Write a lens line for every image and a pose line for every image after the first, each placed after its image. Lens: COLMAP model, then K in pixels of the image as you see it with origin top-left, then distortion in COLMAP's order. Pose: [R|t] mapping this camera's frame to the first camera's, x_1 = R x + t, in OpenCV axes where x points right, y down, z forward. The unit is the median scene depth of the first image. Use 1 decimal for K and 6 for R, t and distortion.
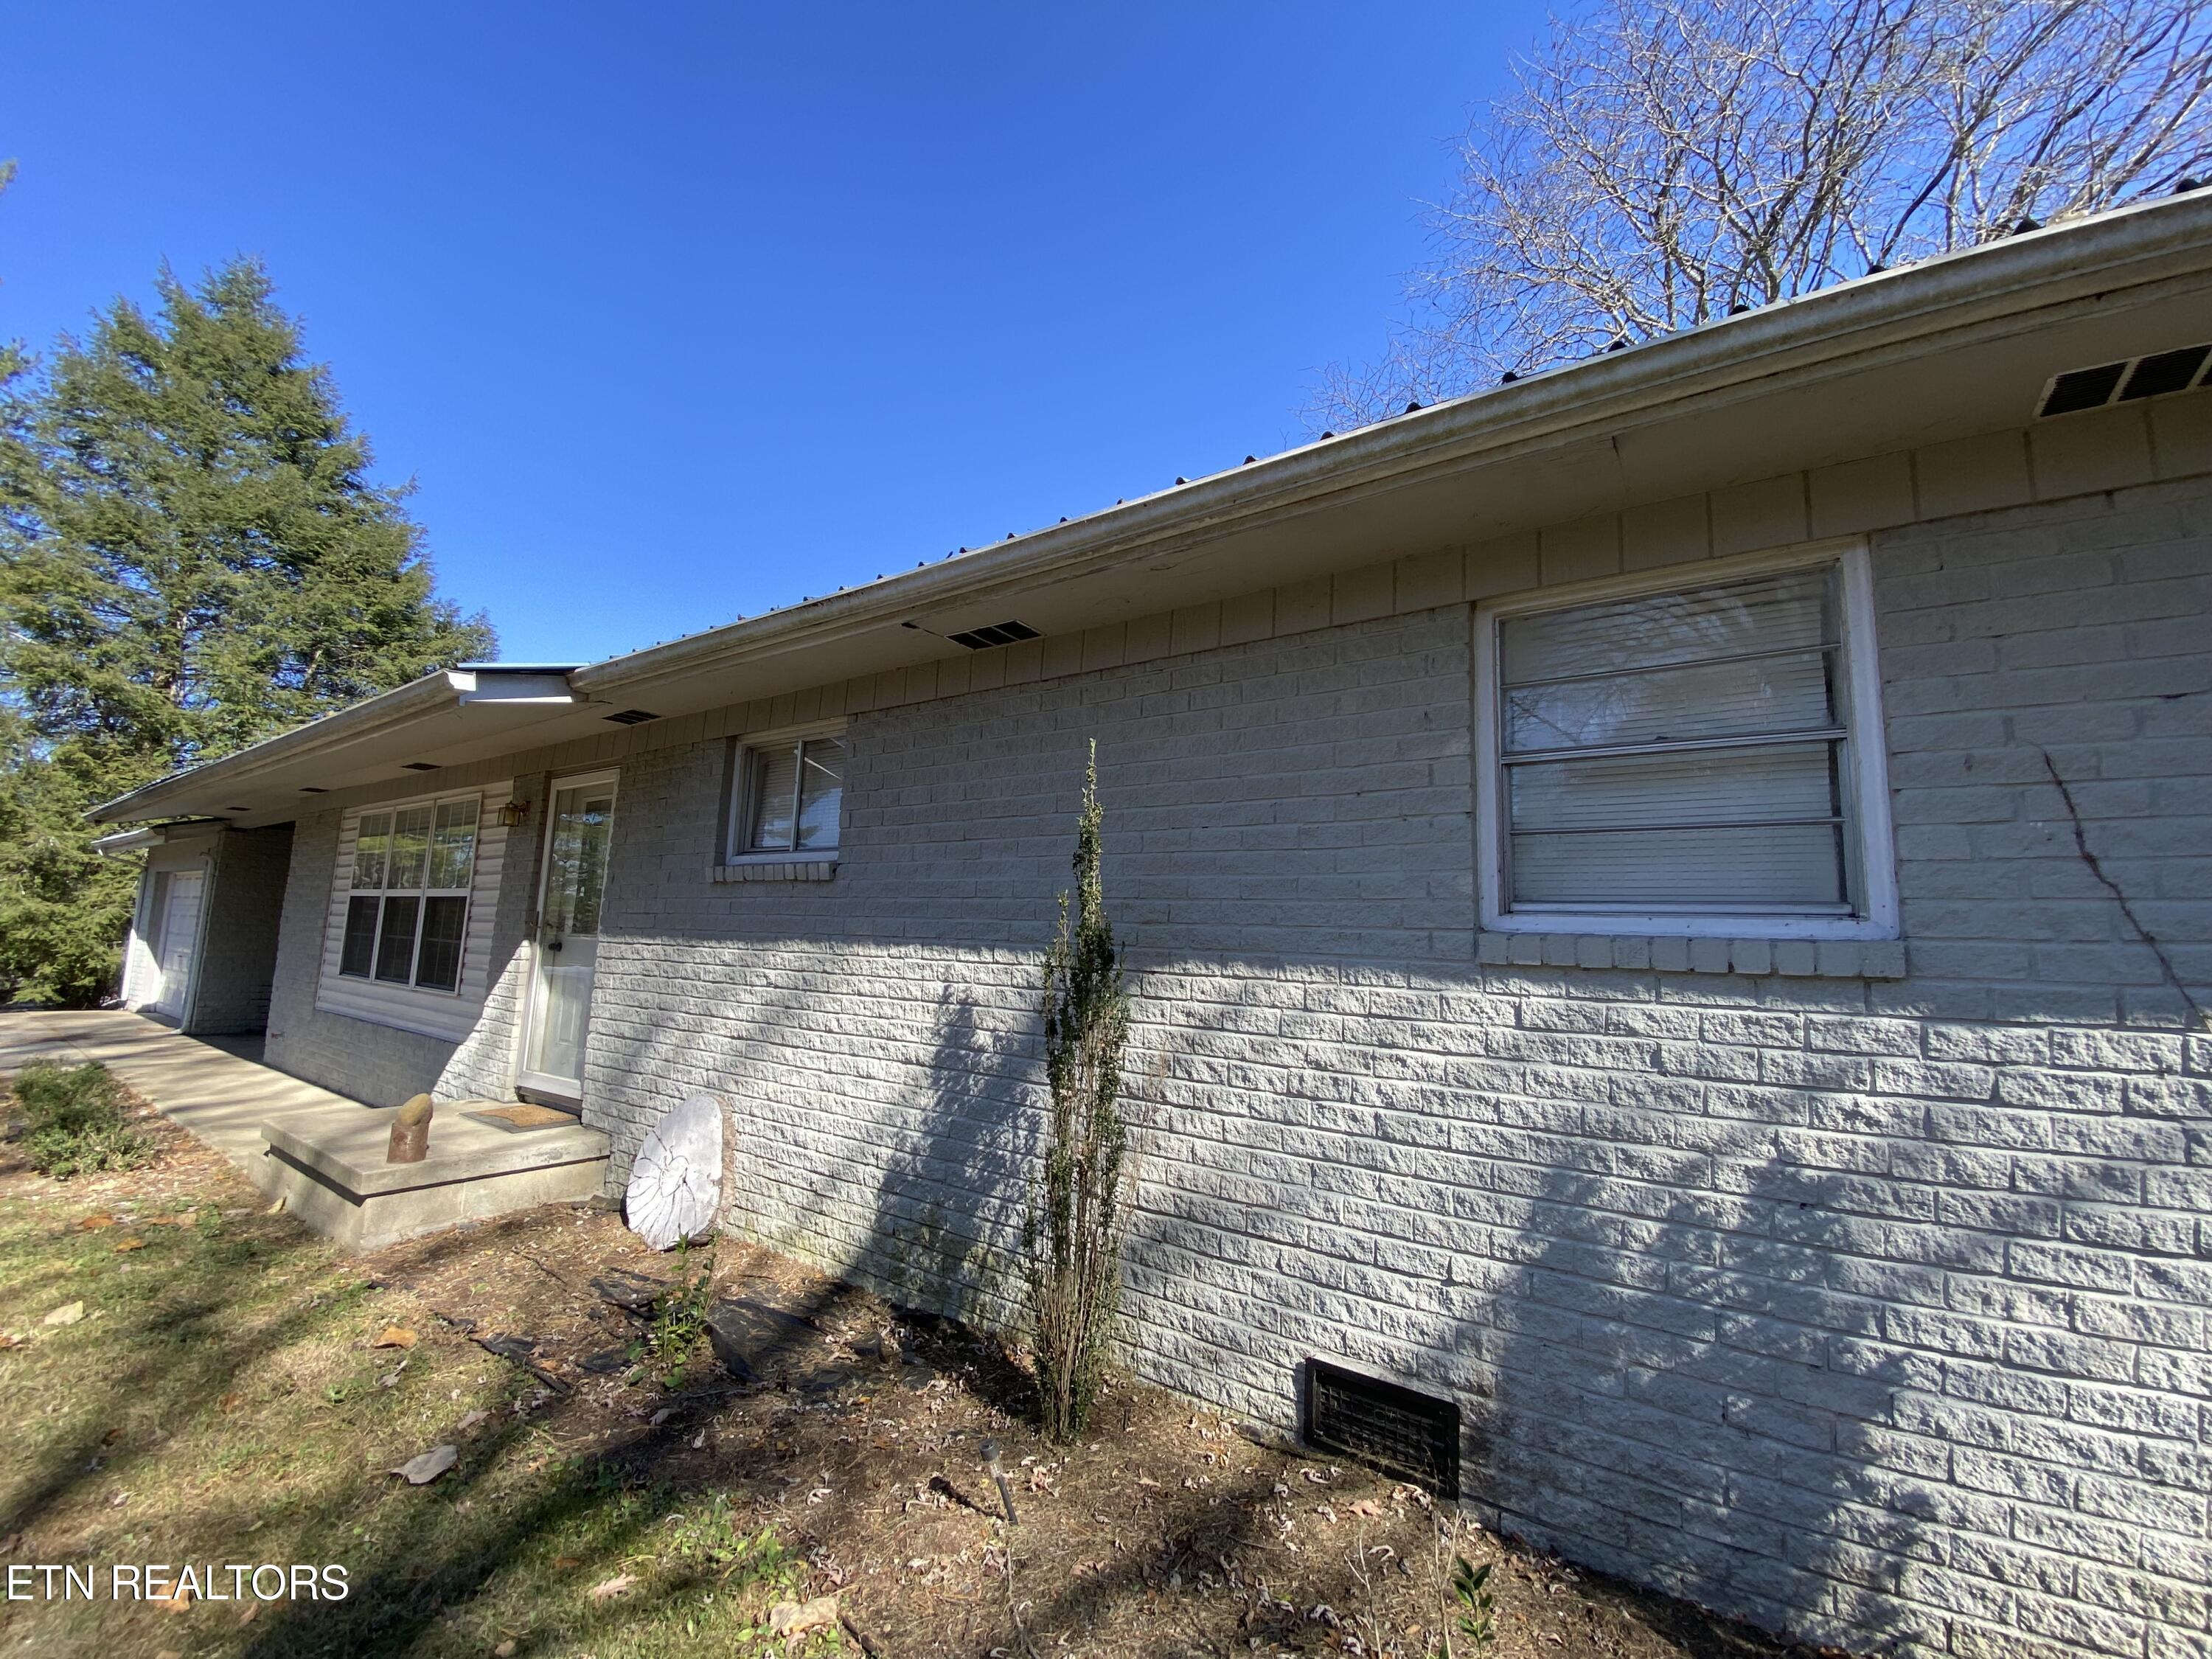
lens RADIAL K [[900.2, 0, 1113.6], [0, 900.2, 816.6], [0, 0, 1]] dist [0.008835, -0.013517]
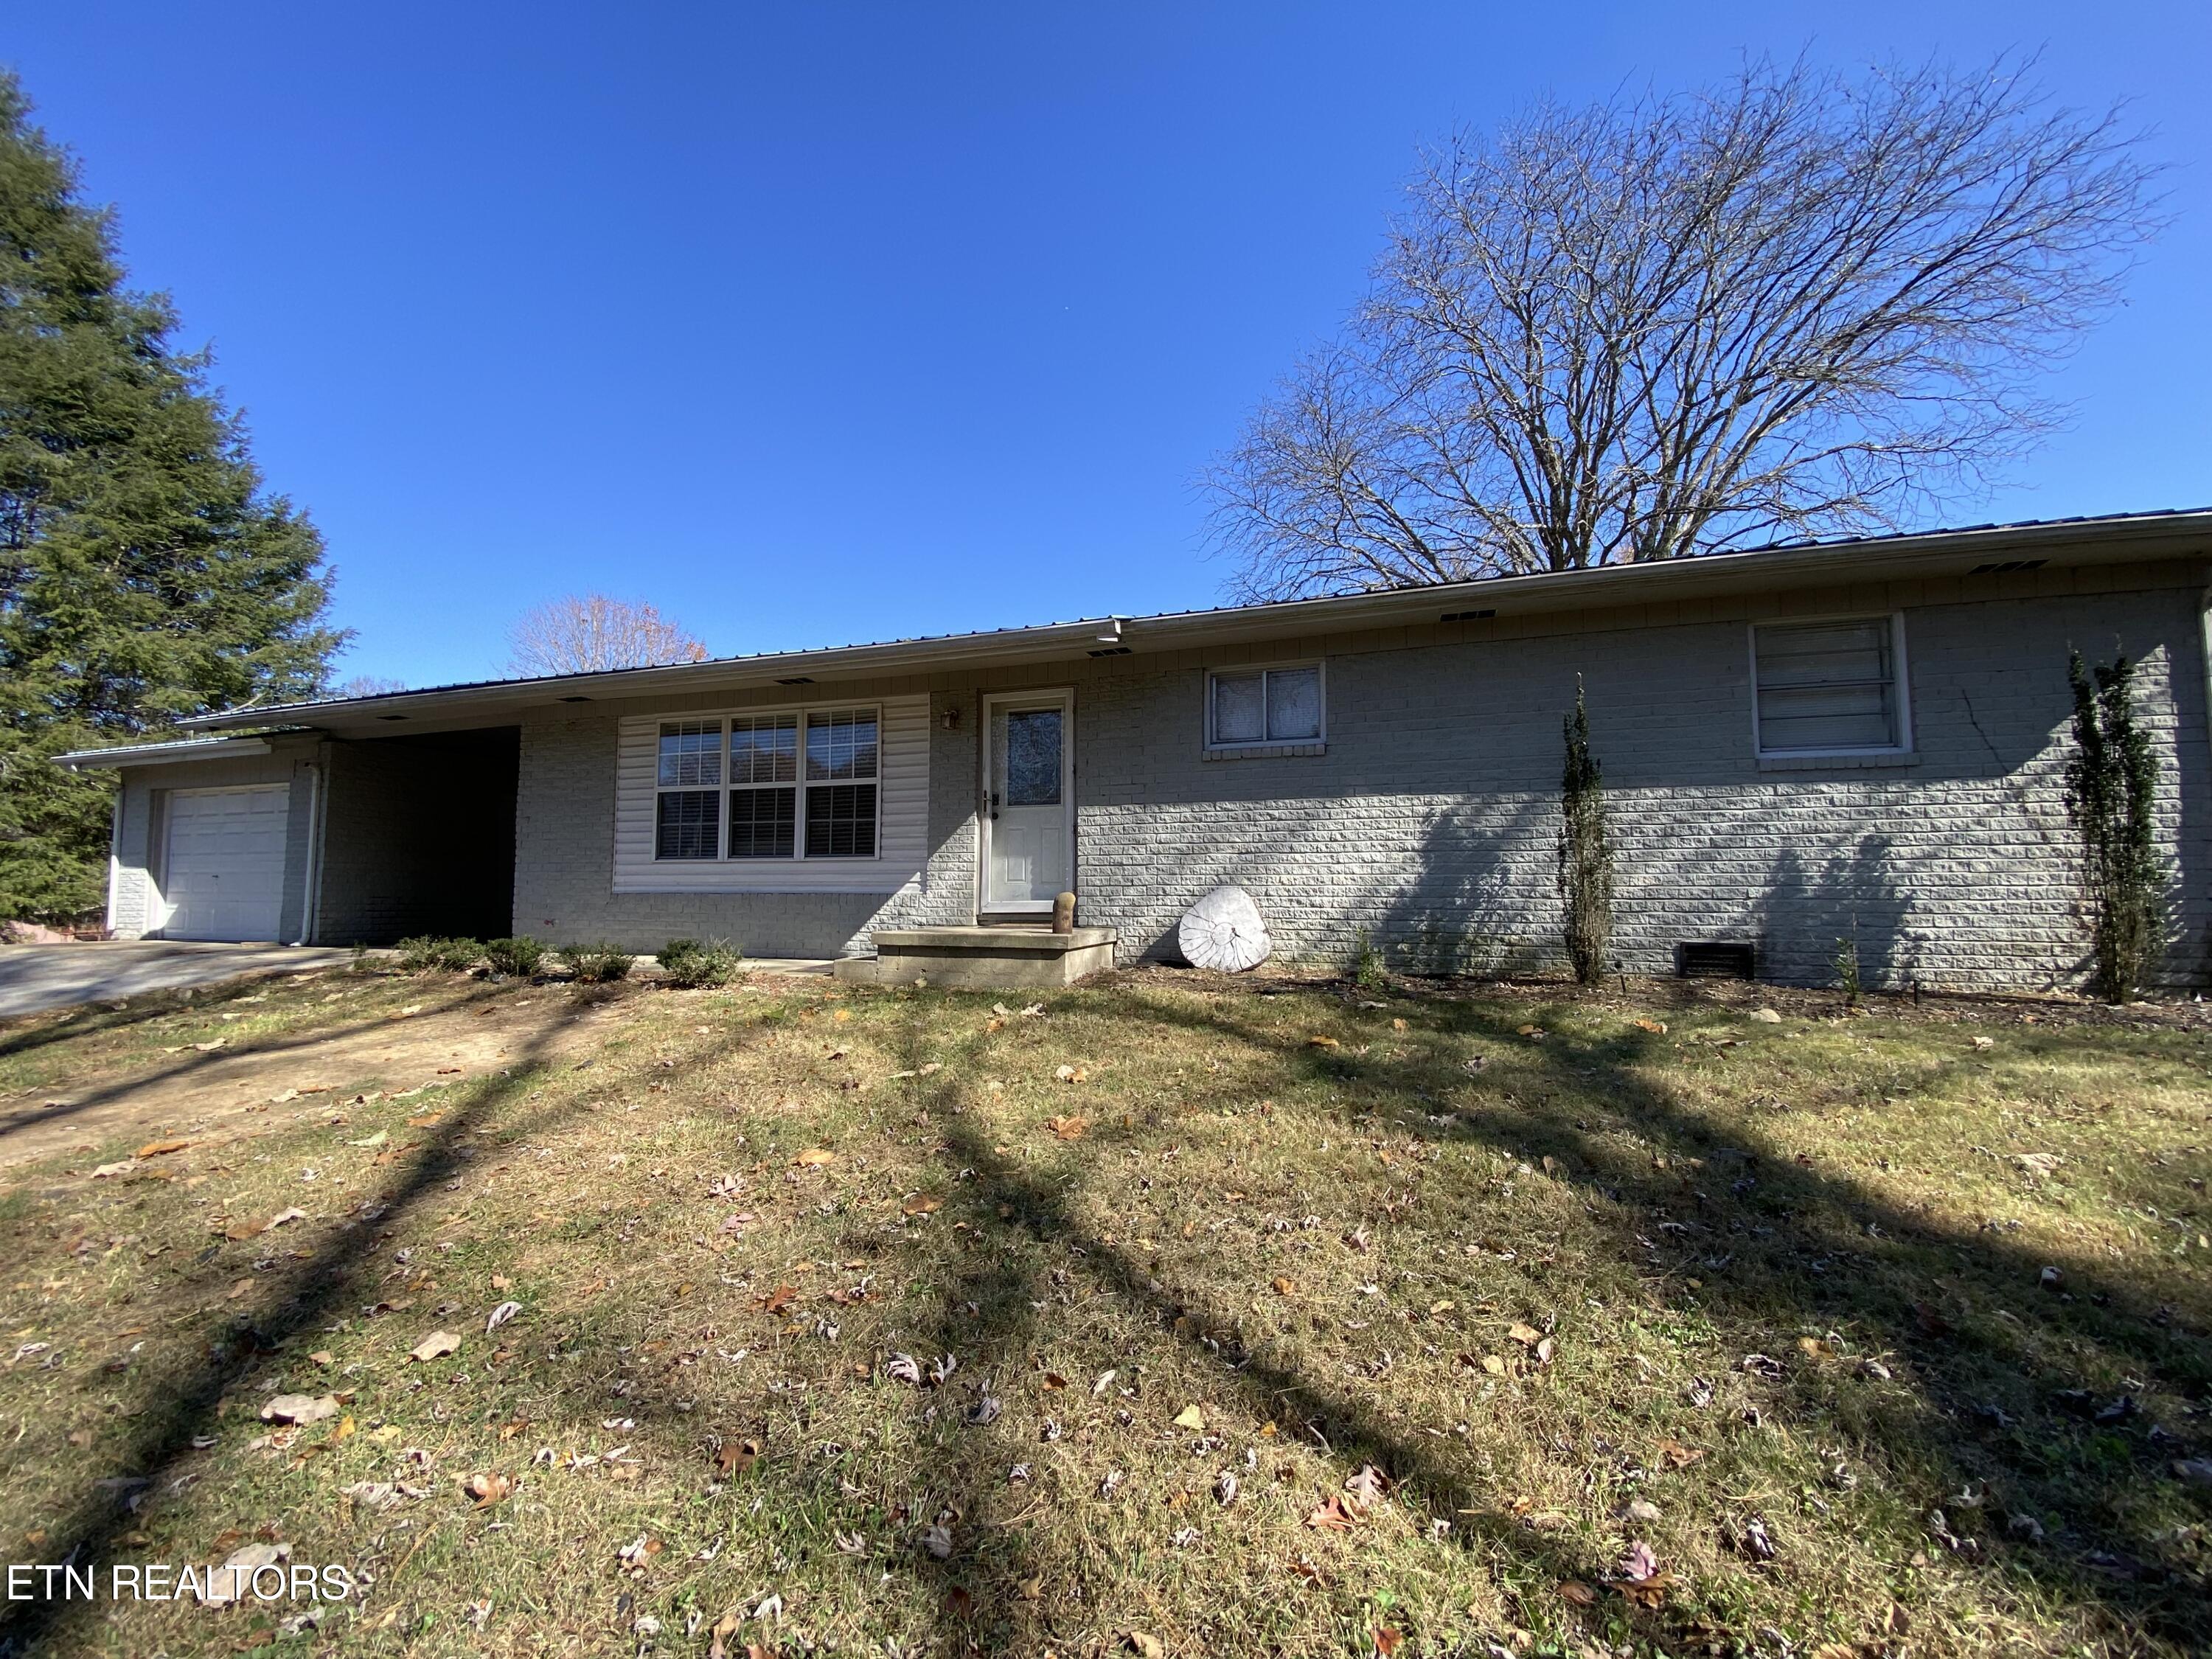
lens RADIAL K [[900.2, 0, 1117.7], [0, 900.2, 819.8], [0, 0, 1]] dist [0.008835, -0.013517]
pose [[0.959969, -0.010741, 0.279901, -1.504719], [-0.006835, 0.998069, 0.061743, 0.118948], [-0.280024, -0.061185, 0.958041, -0.668895]]
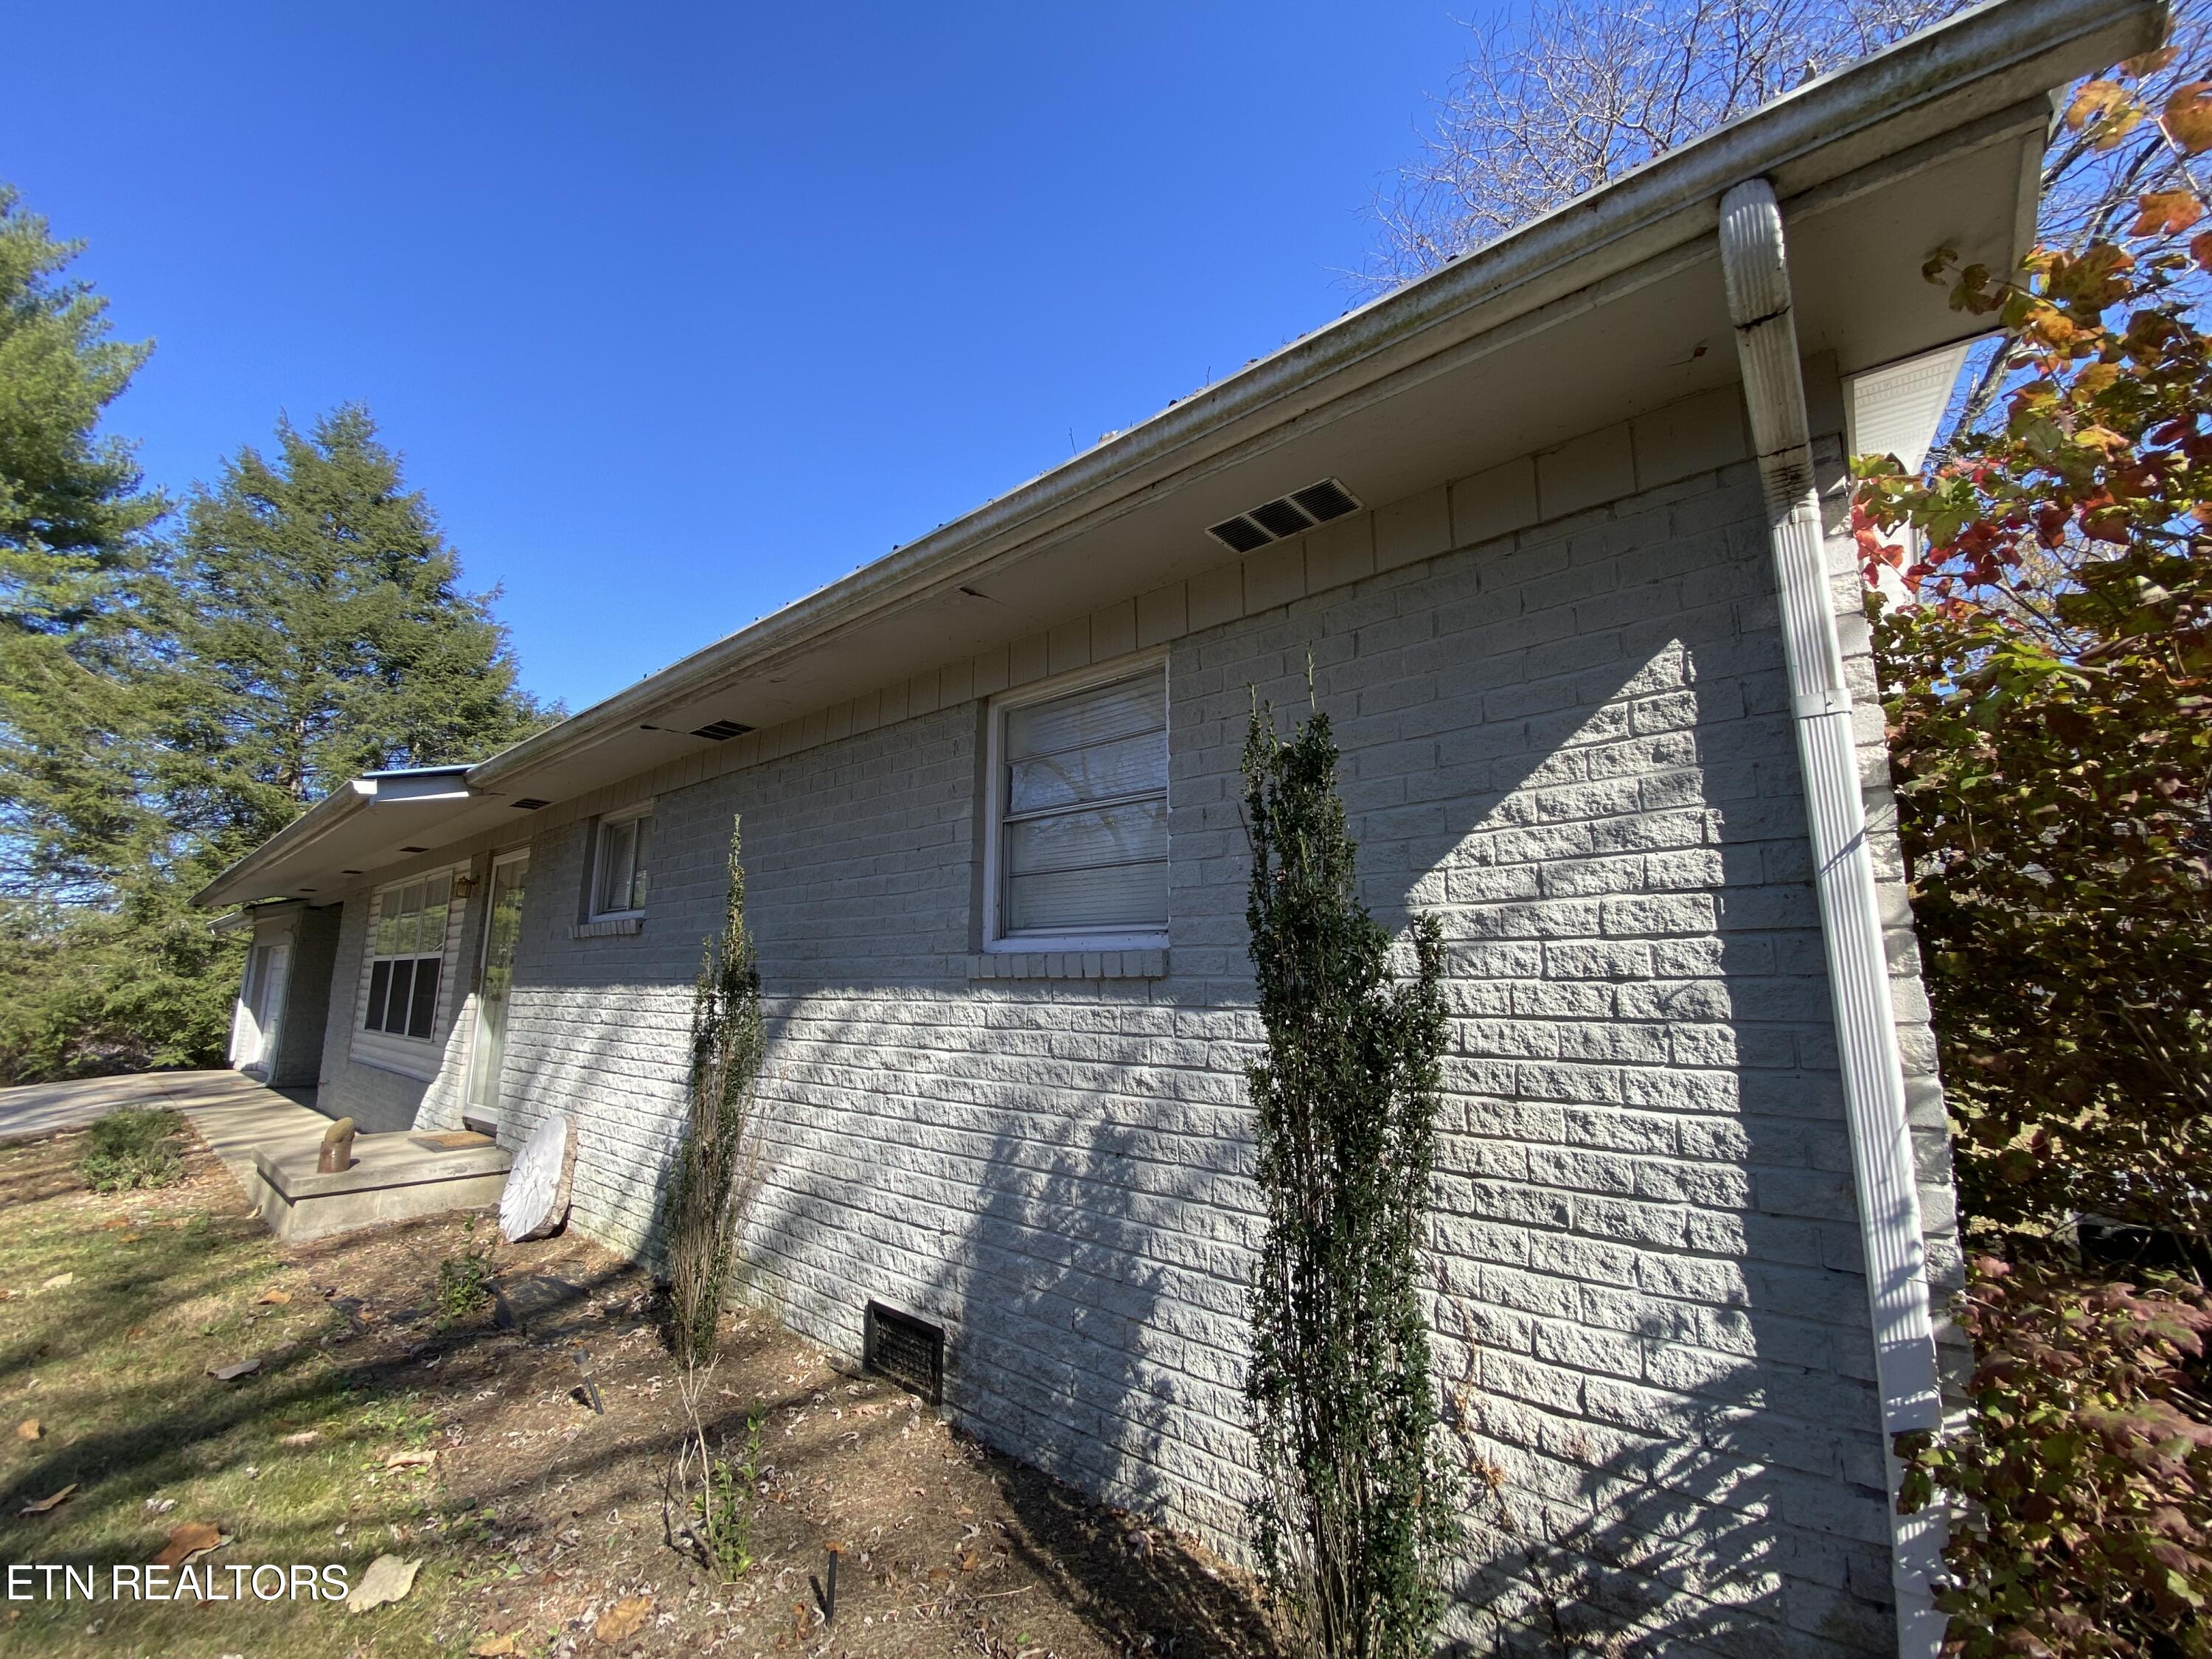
lens RADIAL K [[900.2, 0, 1102.0], [0, 900.2, 816.7], [0, 0, 1]] dist [0.008835, -0.013517]
pose [[0.994168, -0.047194, -0.096969, 0.565181], [0.042249, 0.997731, -0.052424, 0.005983], [0.099223, 0.048021, 0.993906, -0.204658]]
